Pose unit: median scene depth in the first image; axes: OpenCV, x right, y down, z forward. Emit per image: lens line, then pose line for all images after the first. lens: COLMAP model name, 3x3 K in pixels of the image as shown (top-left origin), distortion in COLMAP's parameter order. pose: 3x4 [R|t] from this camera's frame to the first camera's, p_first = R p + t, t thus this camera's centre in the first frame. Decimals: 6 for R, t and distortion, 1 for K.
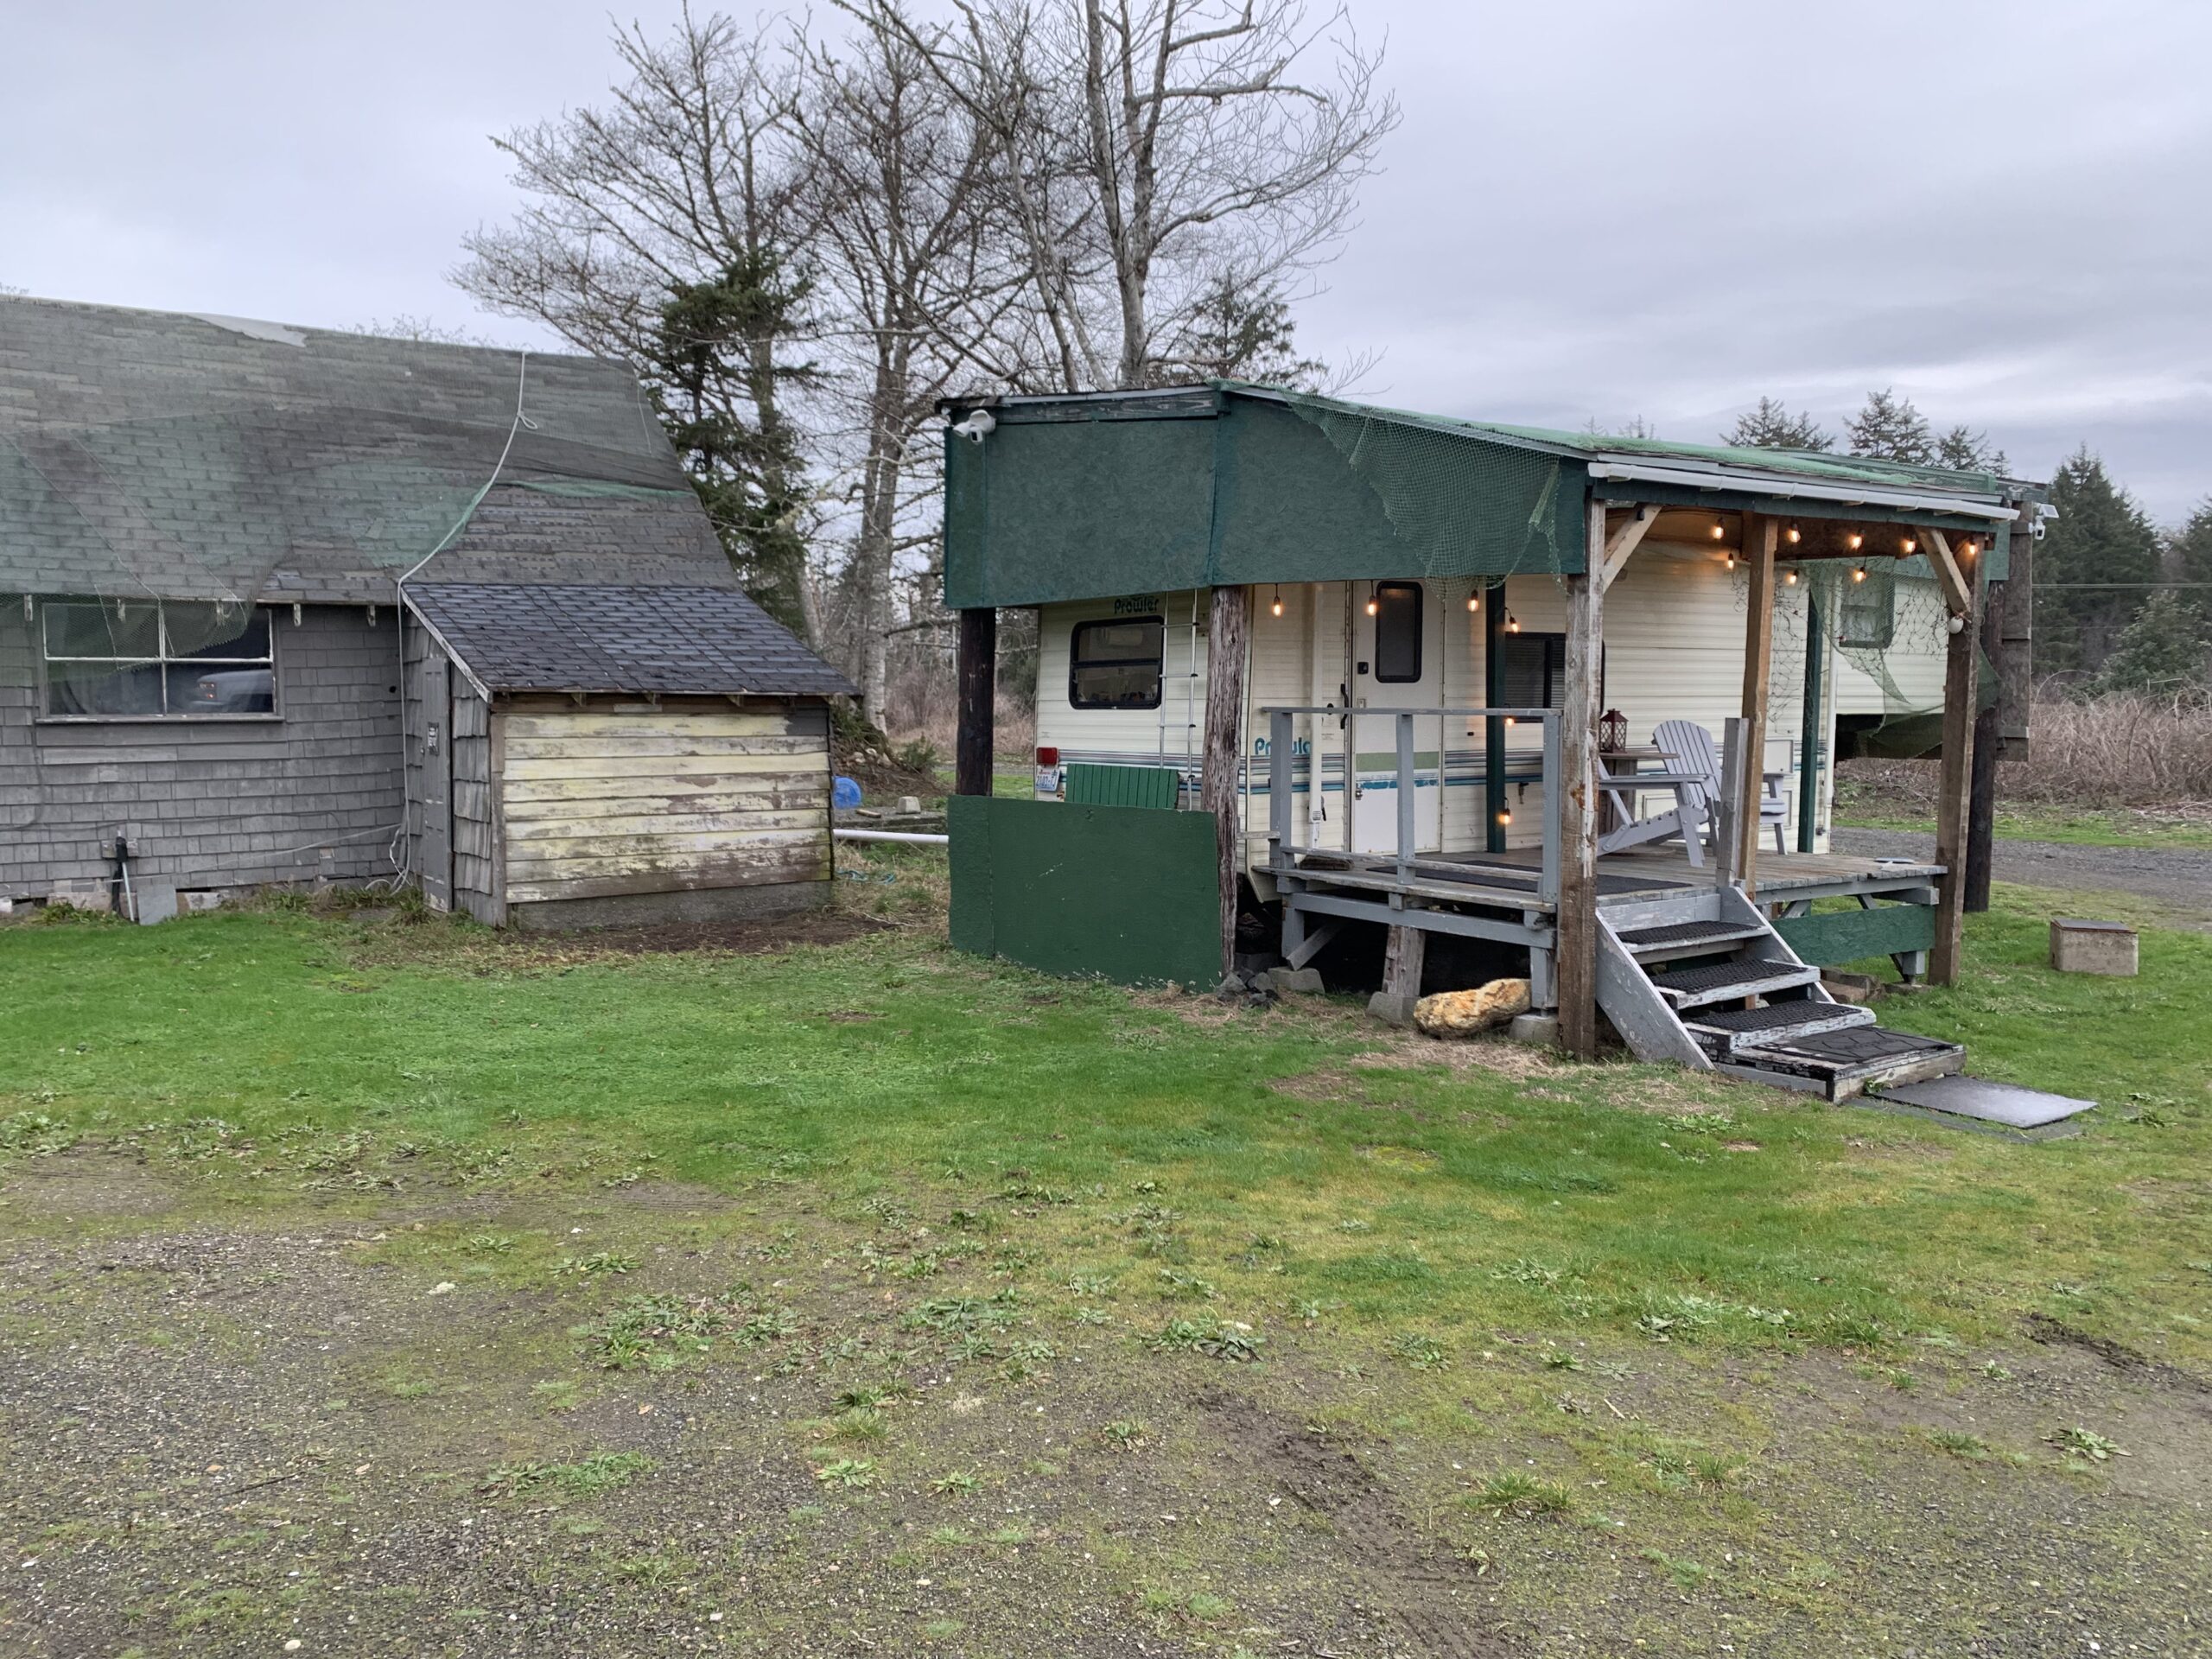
lens RADIAL K [[1708.2, 0, 1100.8], [0, 1708.2, 822.7], [0, 0, 1]] dist [0.009754, -0.006694]
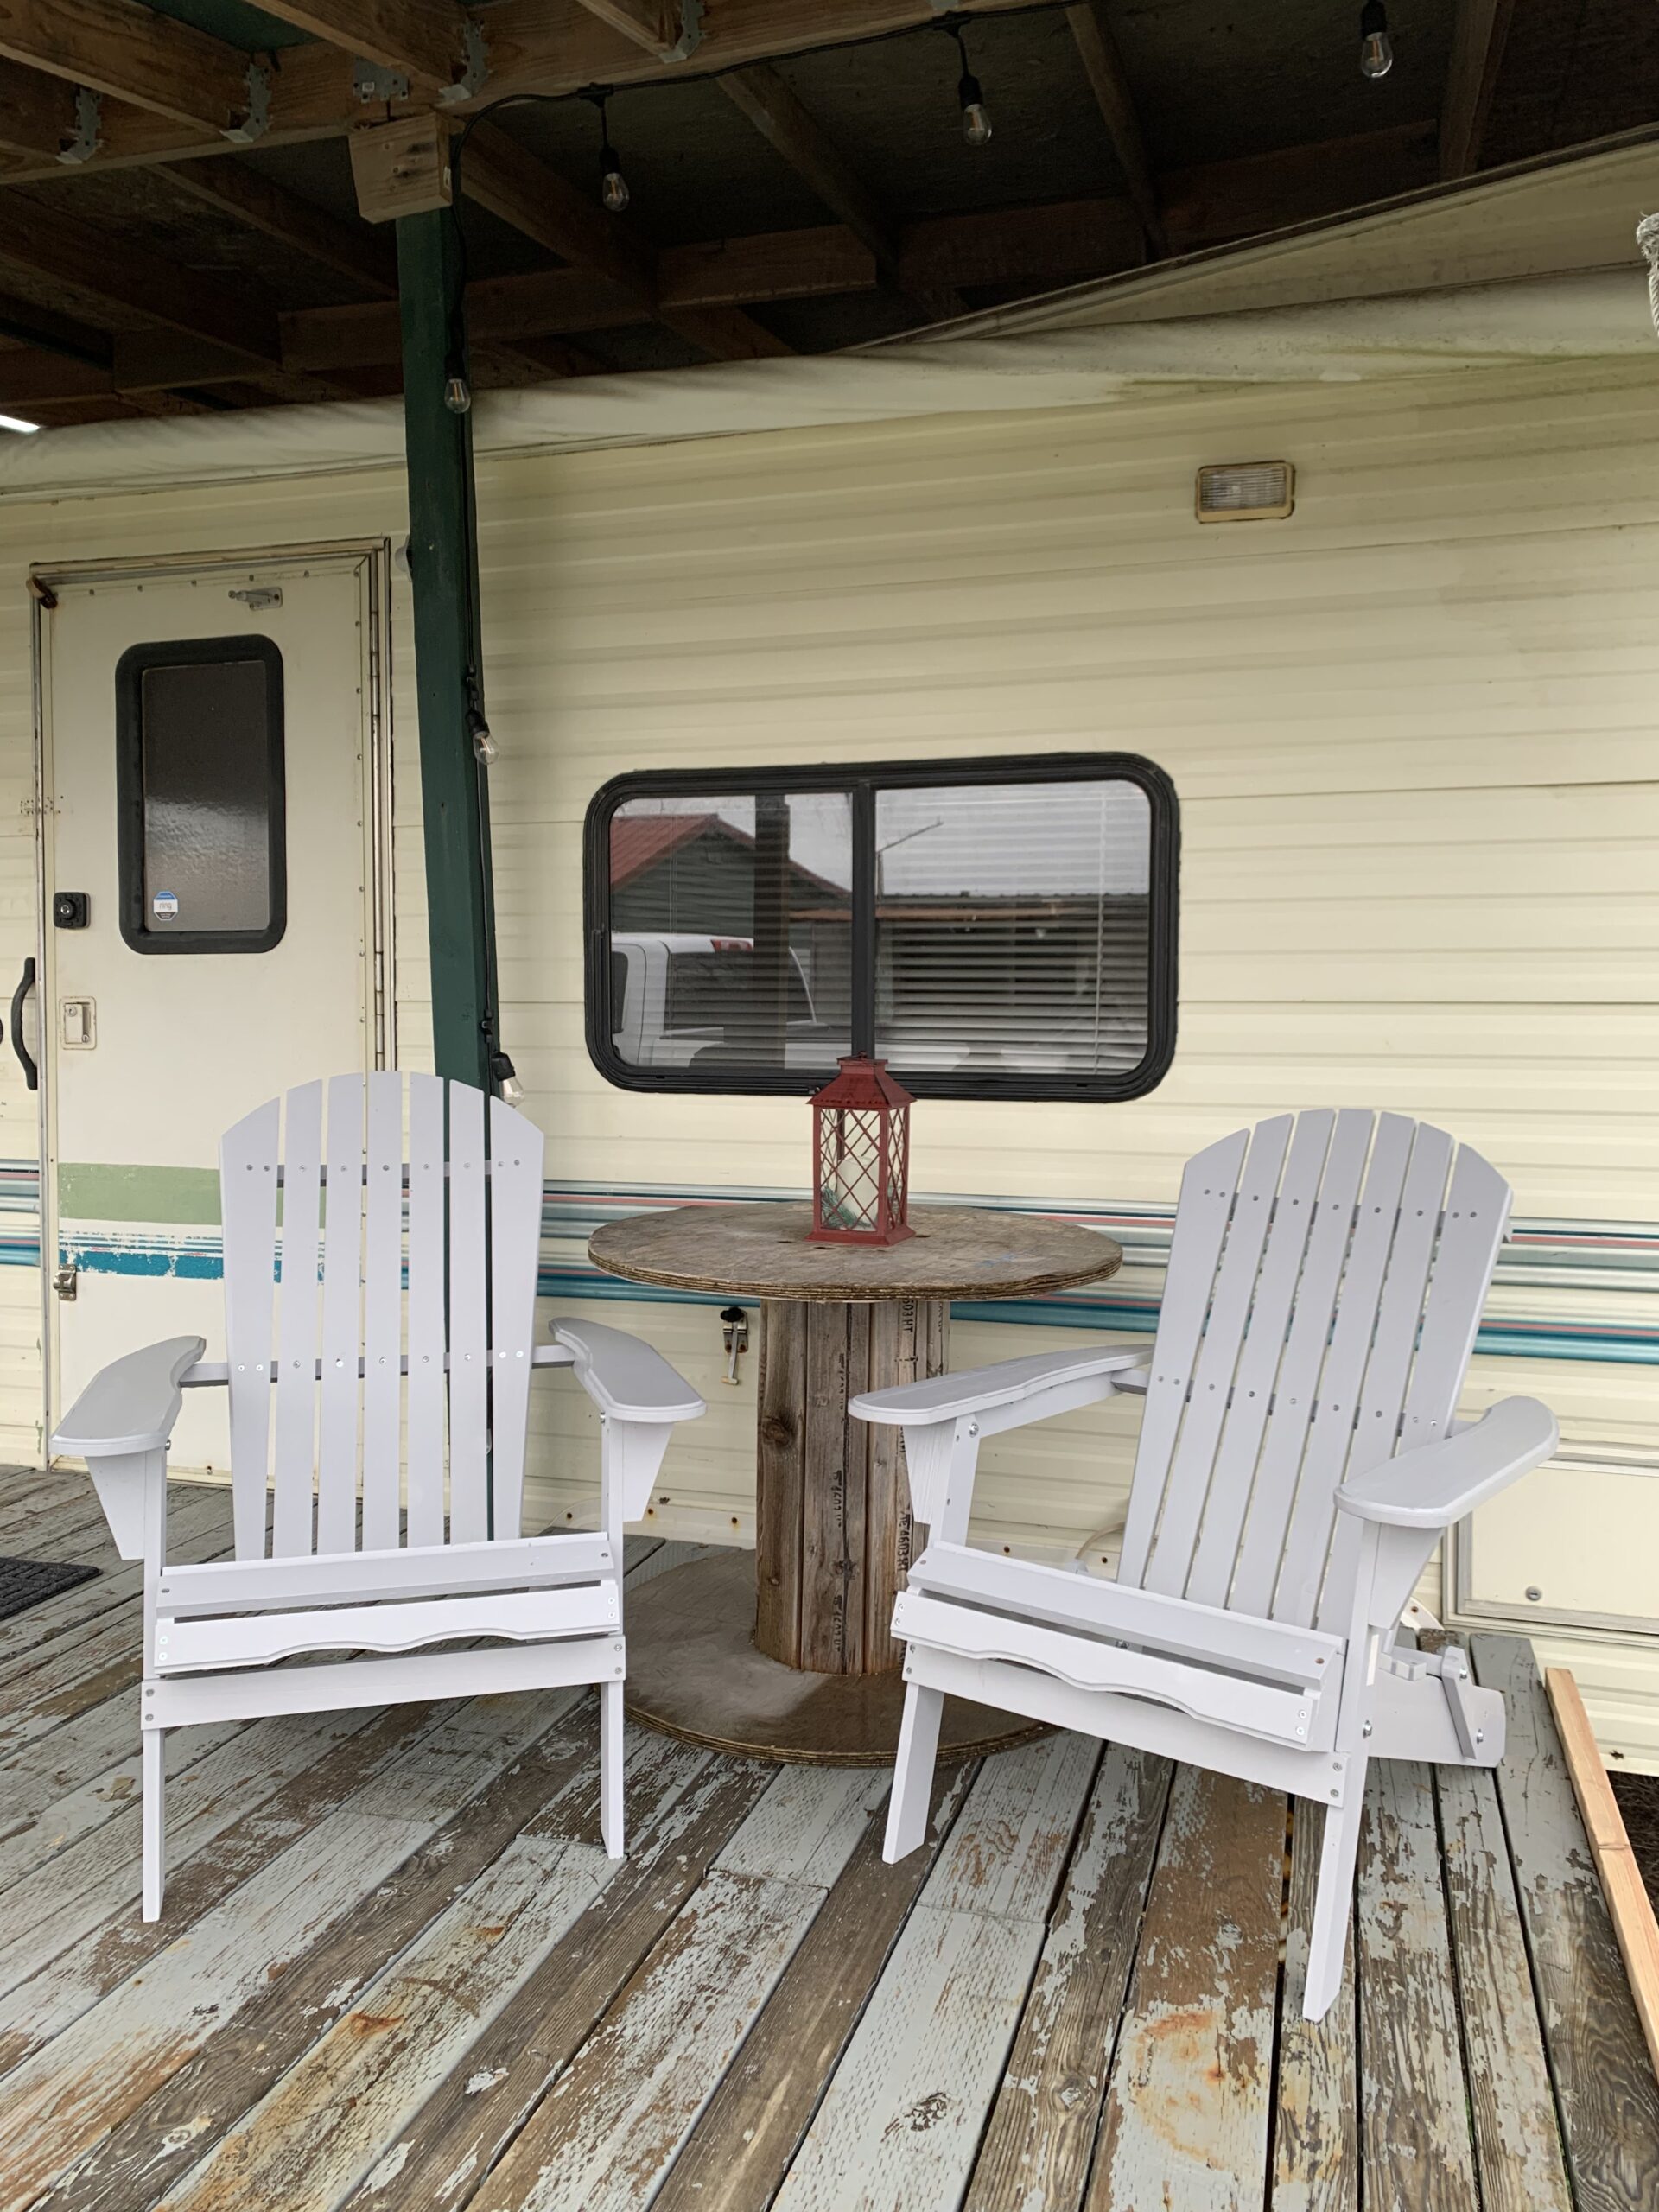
lens RADIAL K [[1708.2, 0, 829.5], [0, 1708.2, 1106.0], [0, 0, 1]] dist [0.009754, -0.006694]
pose [[0.607750, 0.050761, -0.792505, 0.411297], [-0.061735, 0.997955, 0.016577, -0.053771], [0.791725, 0.038851, 0.609640, 0.731744]]
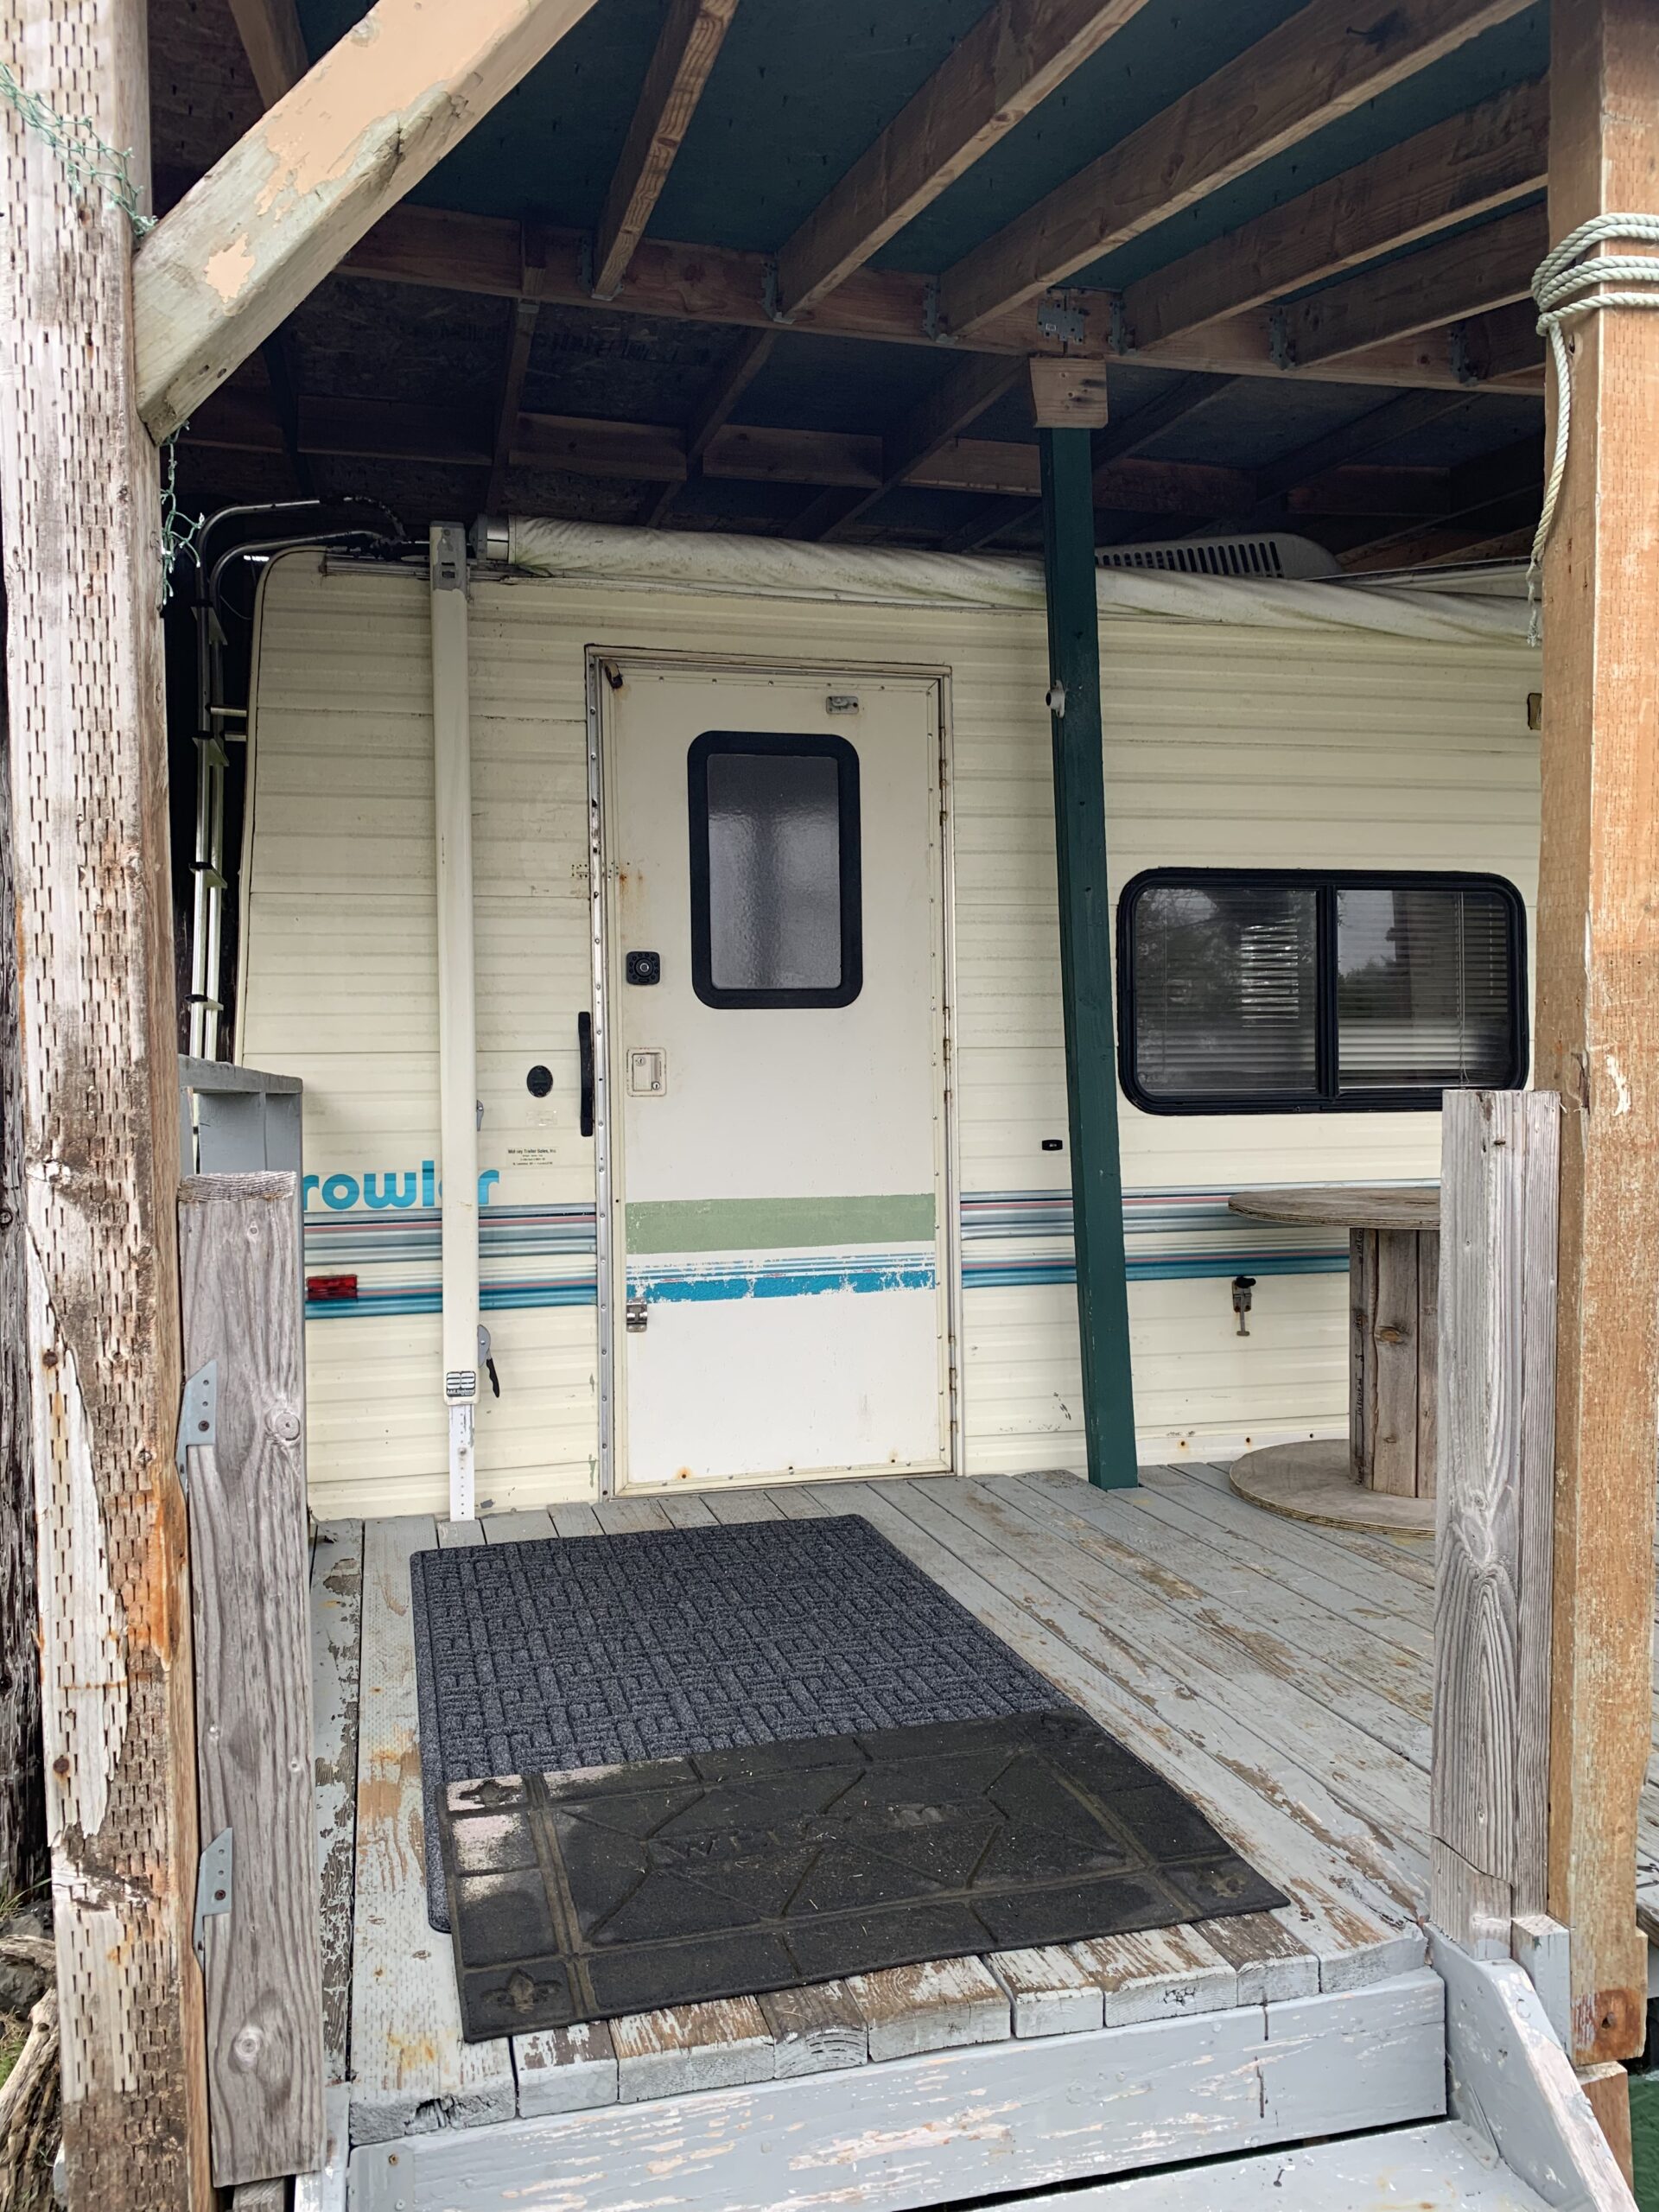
lens RADIAL K [[1694.2, 0, 829.5], [0, 1694.2, 1106.0], [0, 0, 1]] dist [0.049252, -0.002612]
pose [[0.934658, -0.012139, -0.355341, 0.255079], [-0.009233, 0.998251, -0.058387, -0.032480], [0.355429, 0.057852, 0.932911, 0.543035]]
